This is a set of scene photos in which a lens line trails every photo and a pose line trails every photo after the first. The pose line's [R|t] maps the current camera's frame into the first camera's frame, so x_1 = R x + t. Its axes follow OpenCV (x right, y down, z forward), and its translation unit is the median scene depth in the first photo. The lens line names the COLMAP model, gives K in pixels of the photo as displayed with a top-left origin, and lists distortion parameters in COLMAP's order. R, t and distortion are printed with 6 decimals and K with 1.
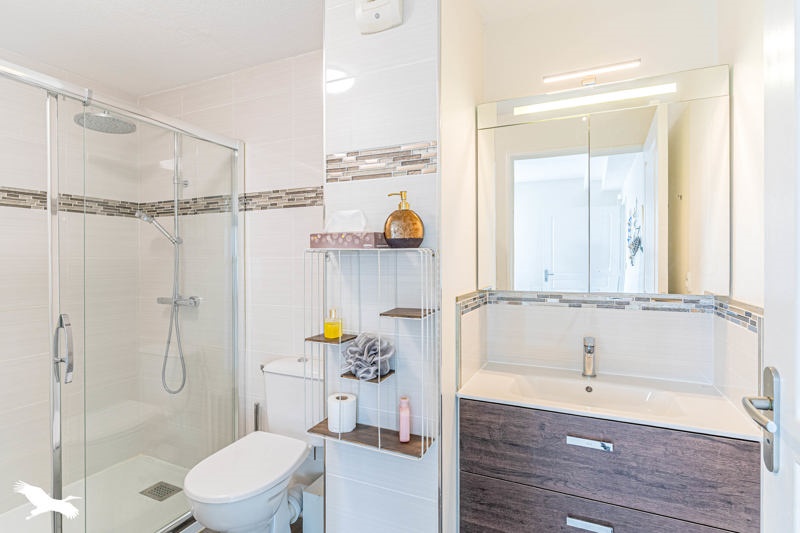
lens RADIAL K [[400.0, 0, 401.7], [0, 400.0, 264.6], [0, 0, 1]] dist [0.001965, 0.000963]
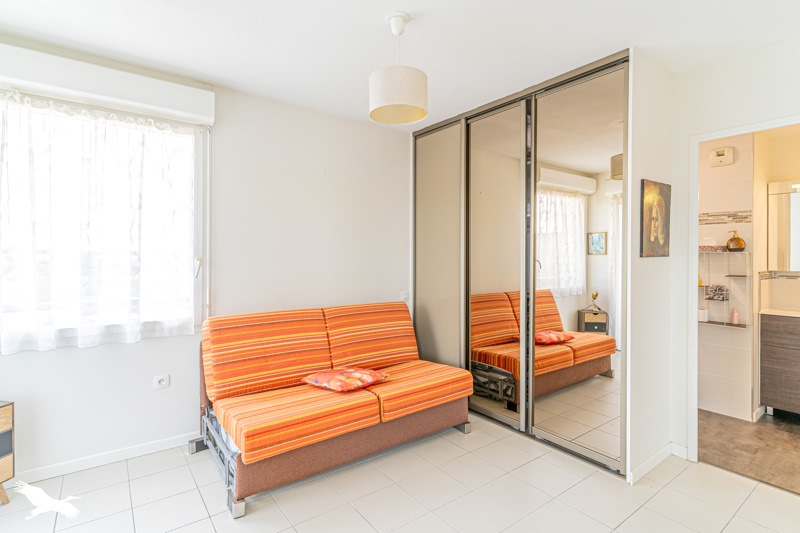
lens RADIAL K [[400.0, 0, 399.0], [0, 400.0, 259.9], [0, 0, 1]] dist [0.001965, 0.000963]
pose [[0.883207, 0.007484, -0.468924, -0.675175], [-0.008320, 0.999965, 0.000290, 0.027915], [0.468910, 0.003645, 0.883238, -2.240737]]
